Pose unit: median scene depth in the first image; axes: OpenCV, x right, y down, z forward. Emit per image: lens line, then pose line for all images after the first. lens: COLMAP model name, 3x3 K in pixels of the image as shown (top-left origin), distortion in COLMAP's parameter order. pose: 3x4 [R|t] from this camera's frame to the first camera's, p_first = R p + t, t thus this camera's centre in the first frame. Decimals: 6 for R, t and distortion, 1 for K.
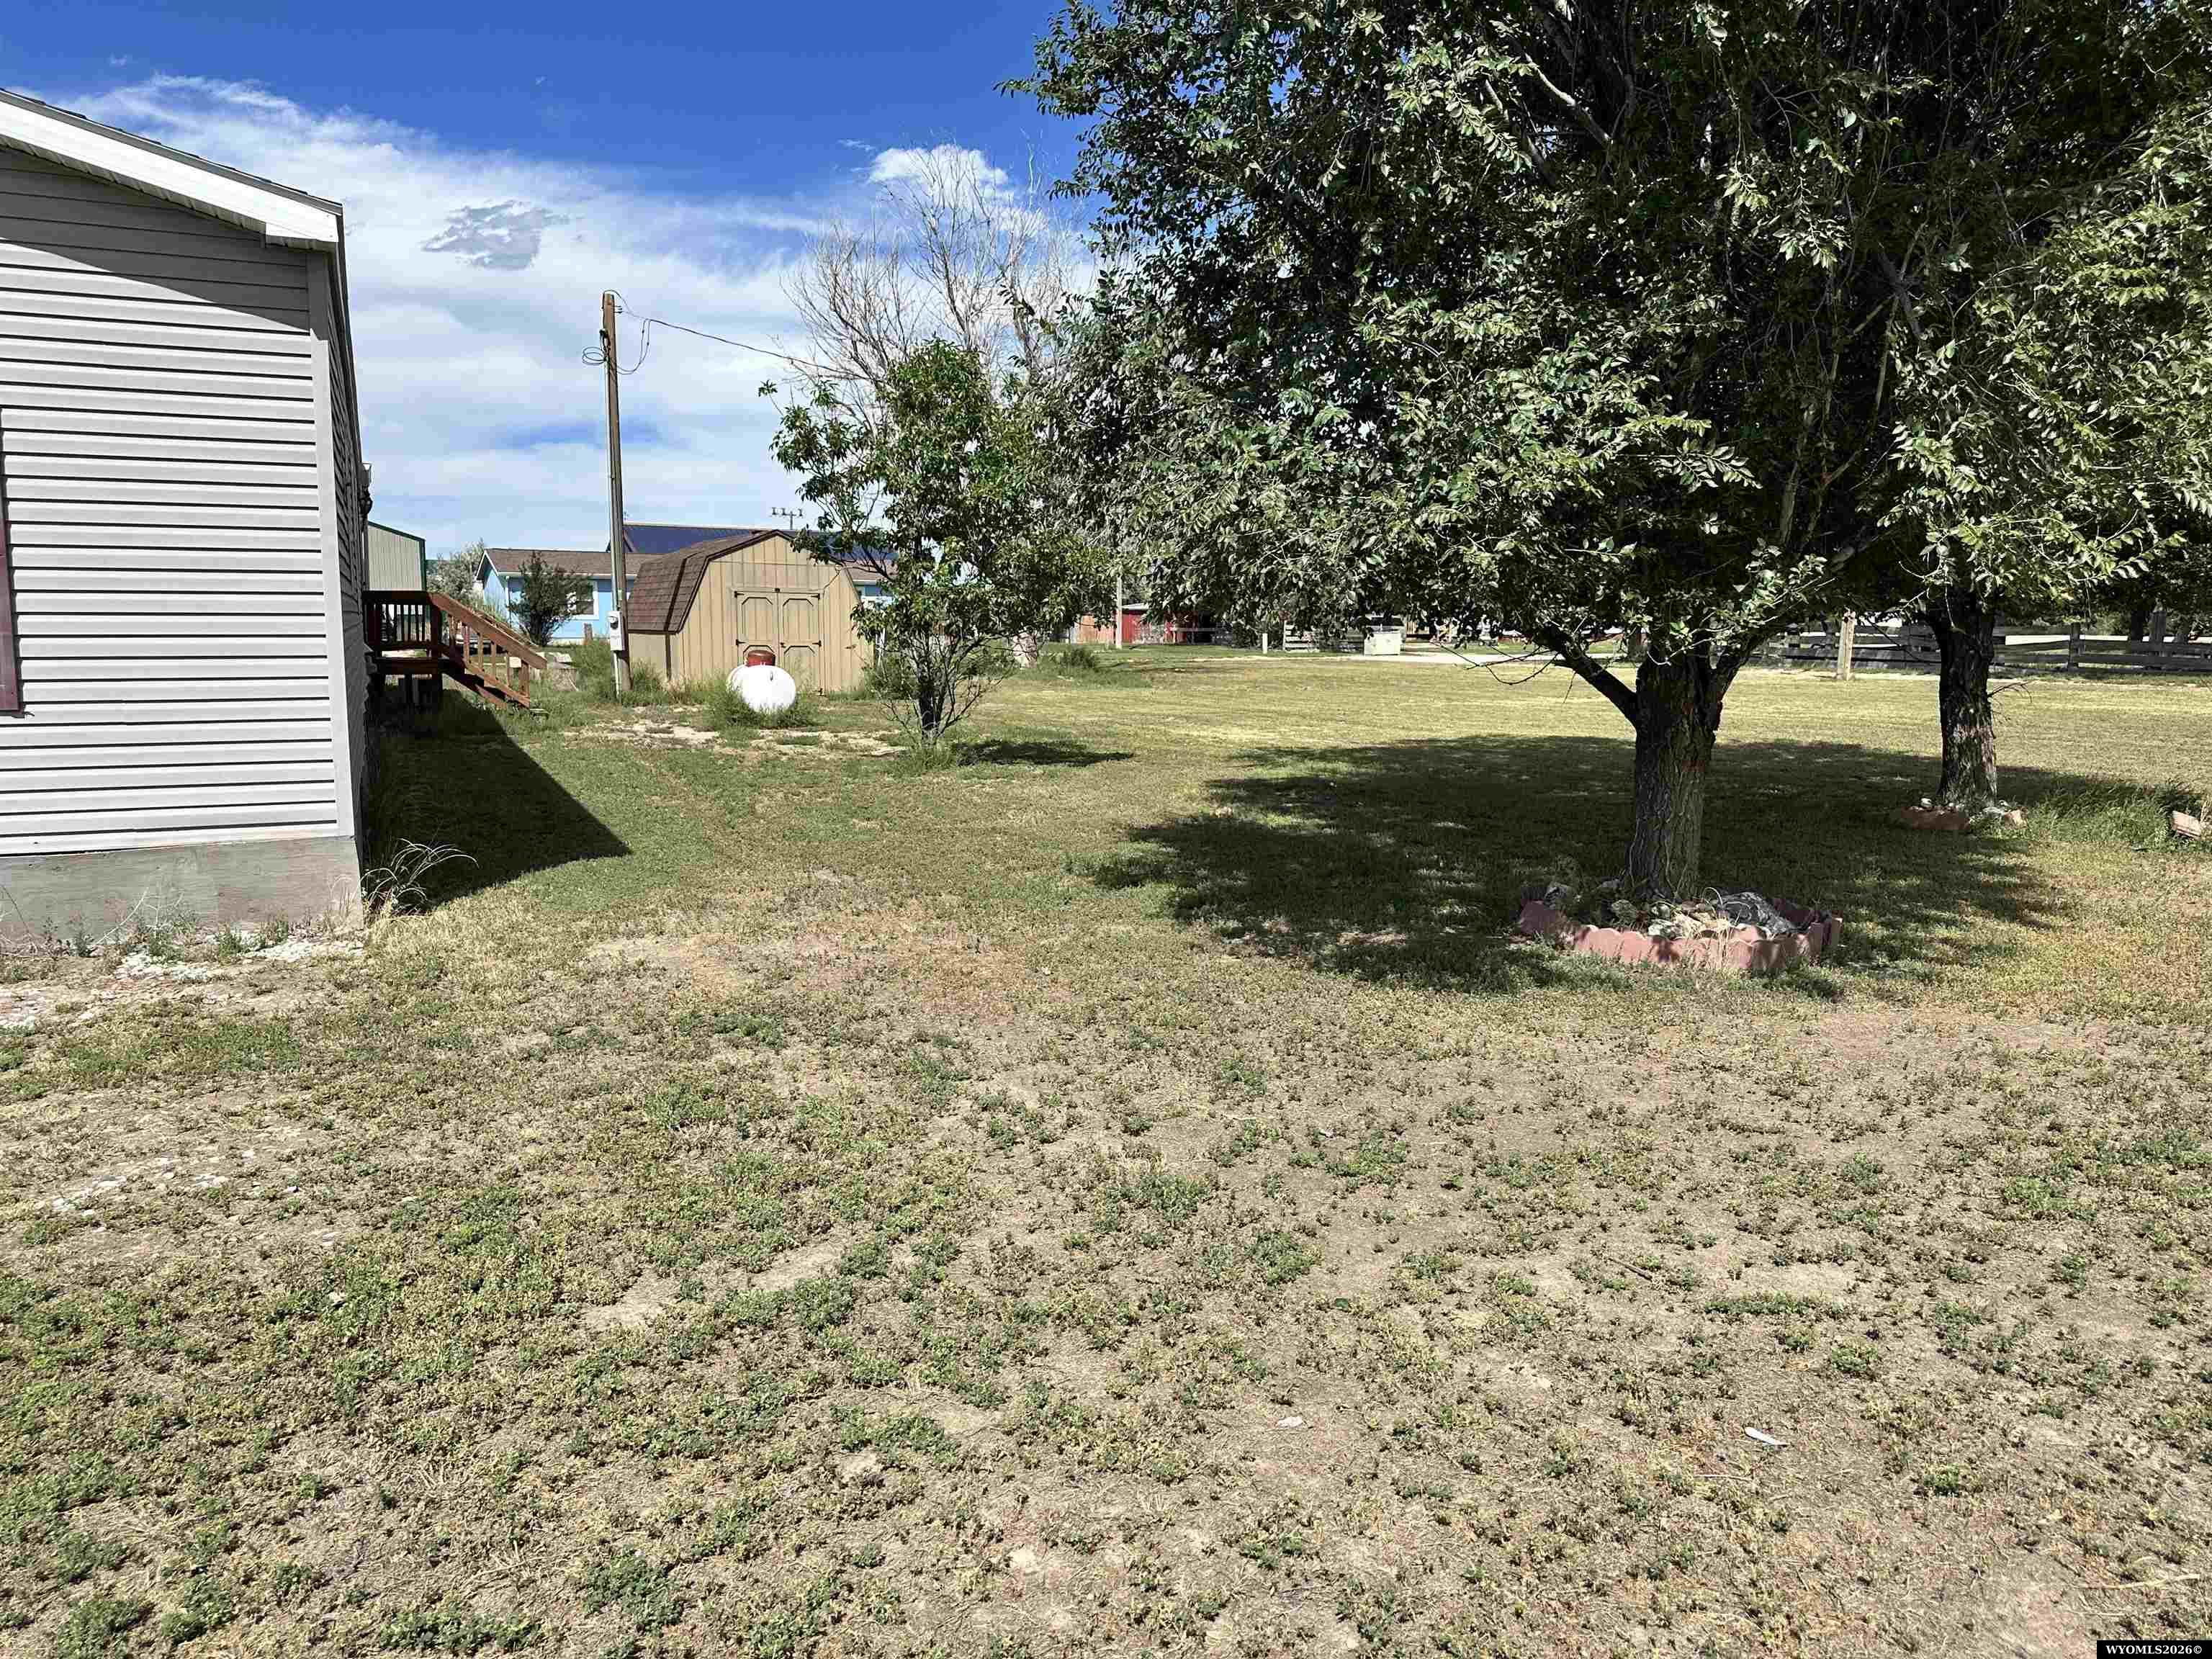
lens RADIAL K [[1546.3, 0, 1105.9], [0, 1546.3, 829.5], [0, 0, 1]] dist [-0.000108, -0.000009]
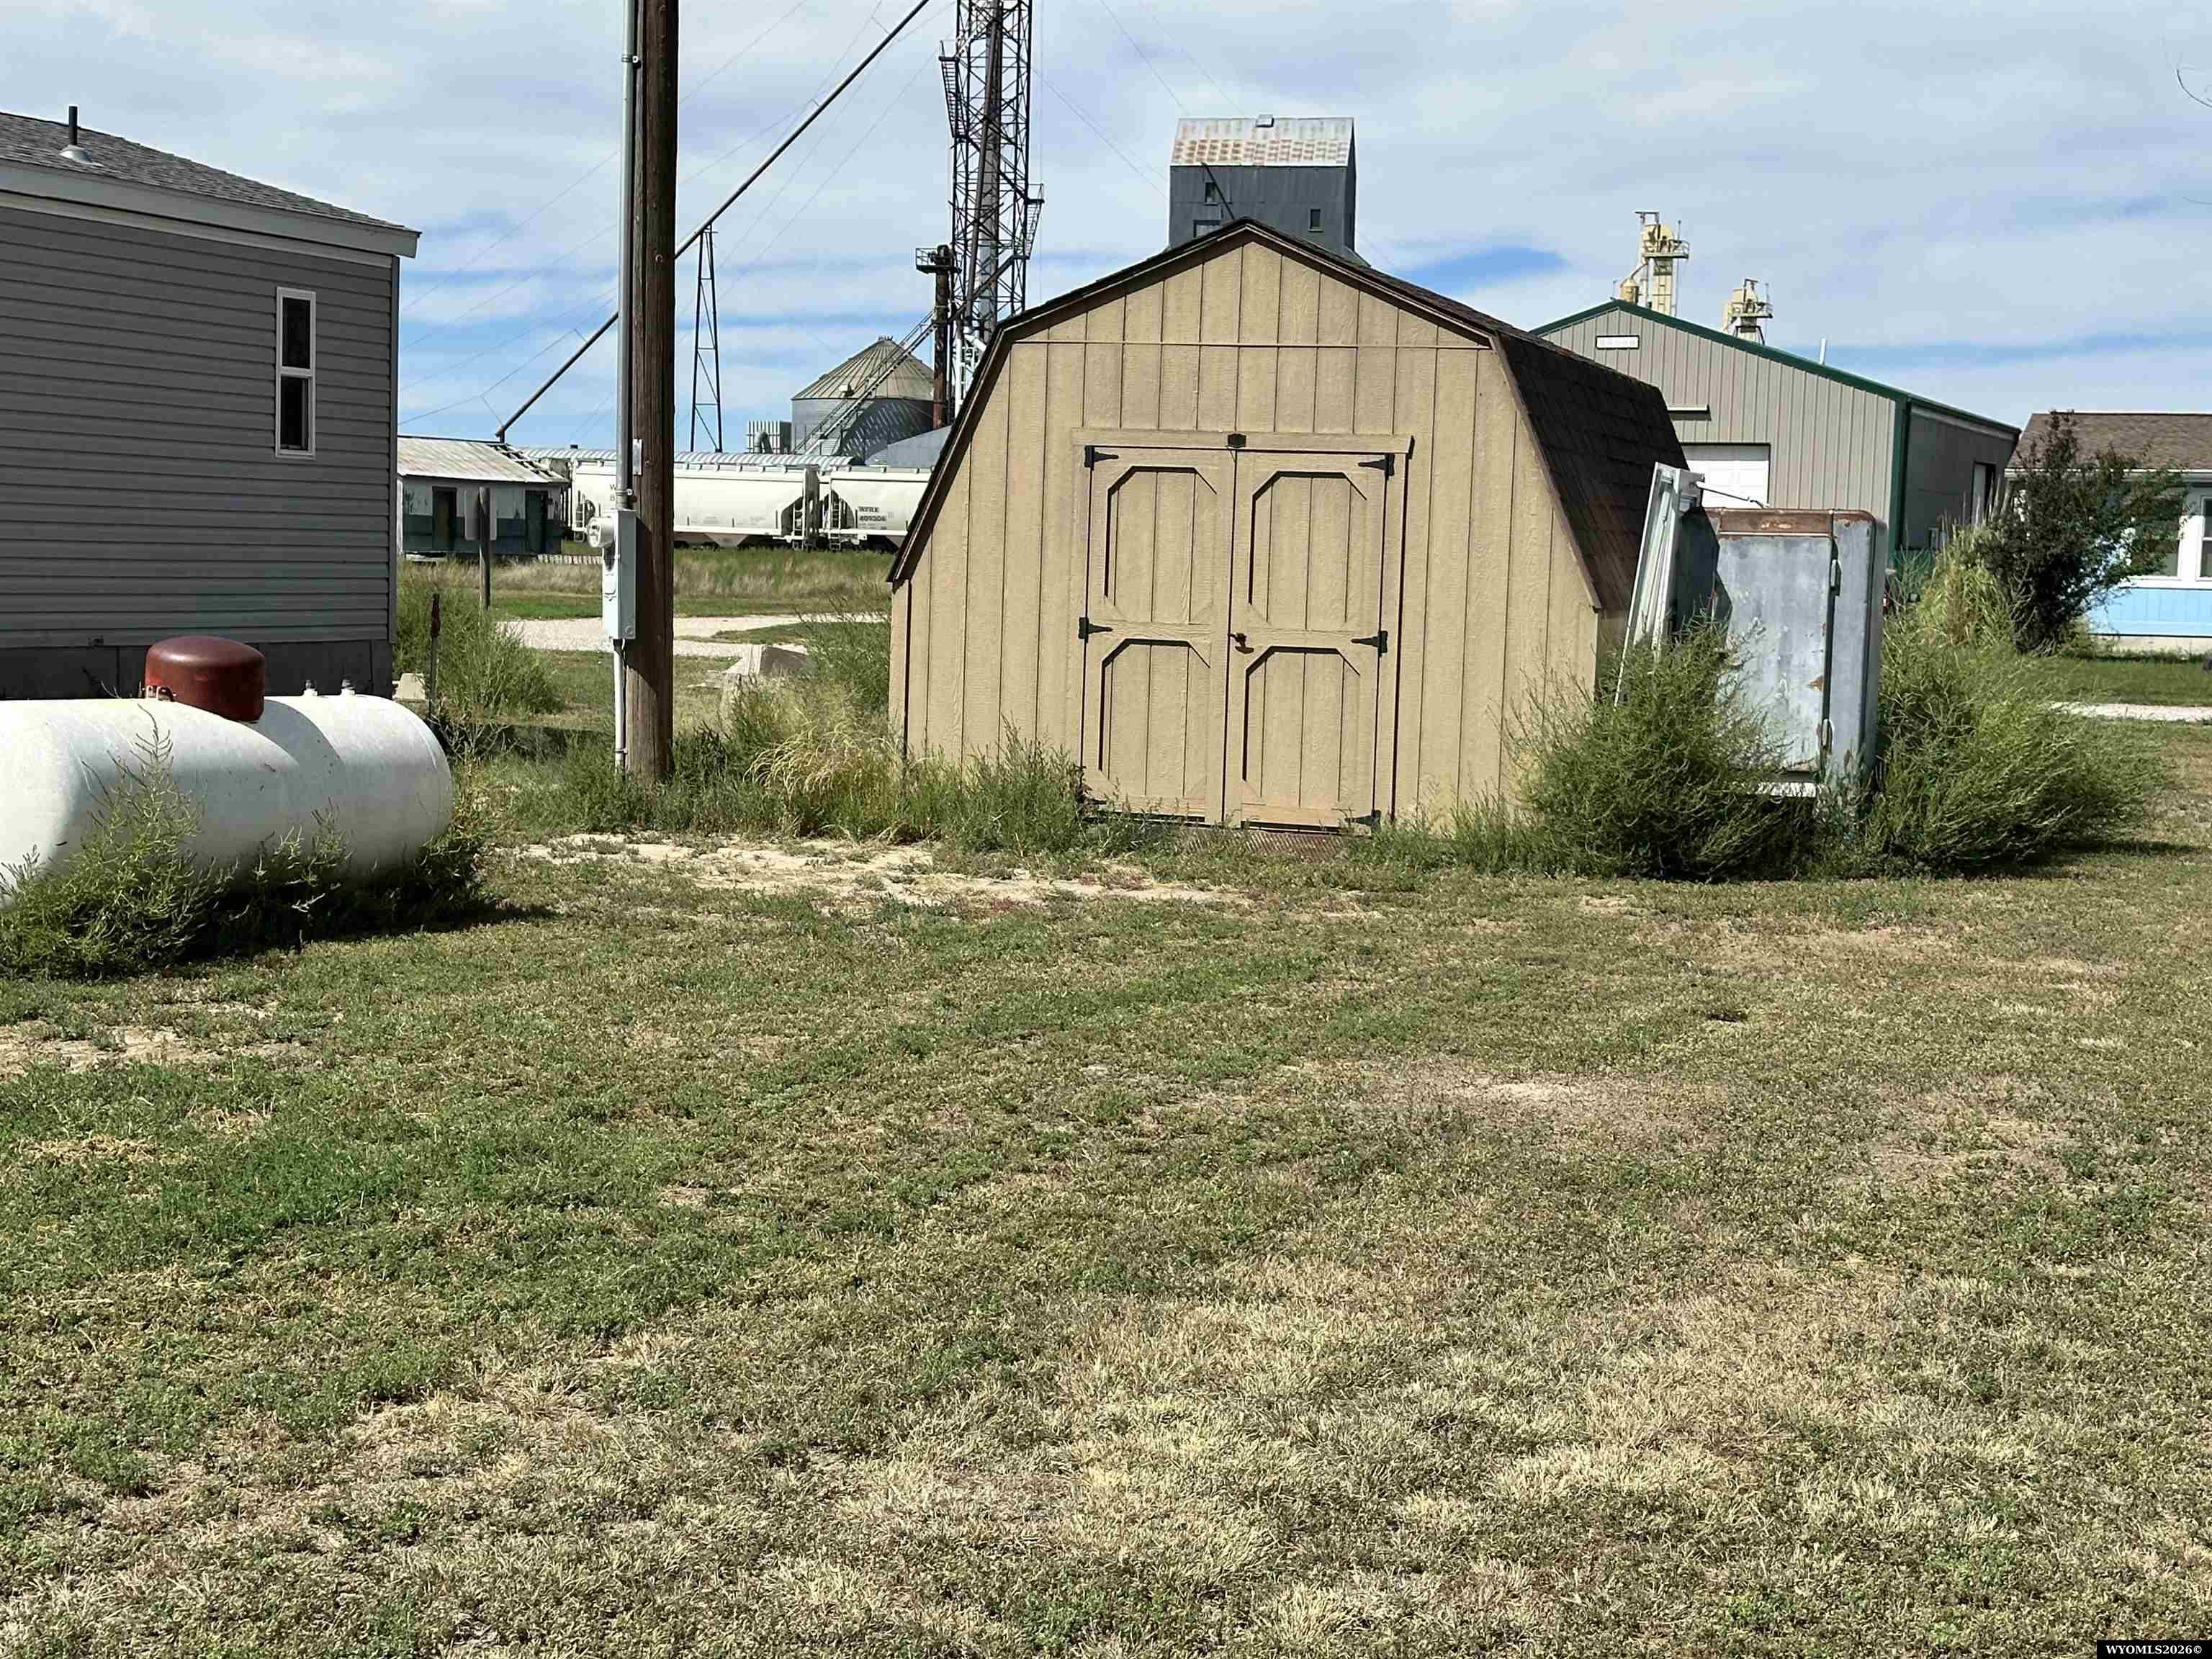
lens RADIAL K [[3289.4, 0, 1106.1], [0, 3289.4, 830.6], [0, 0, 1]] dist [-0.002409, 0.000000]
pose [[0.684701, 0.078911, -0.724540, 0.118075], [-0.126653, 0.991879, -0.011662, -0.046538], [0.717735, 0.099750, 0.689134, 0.354844]]
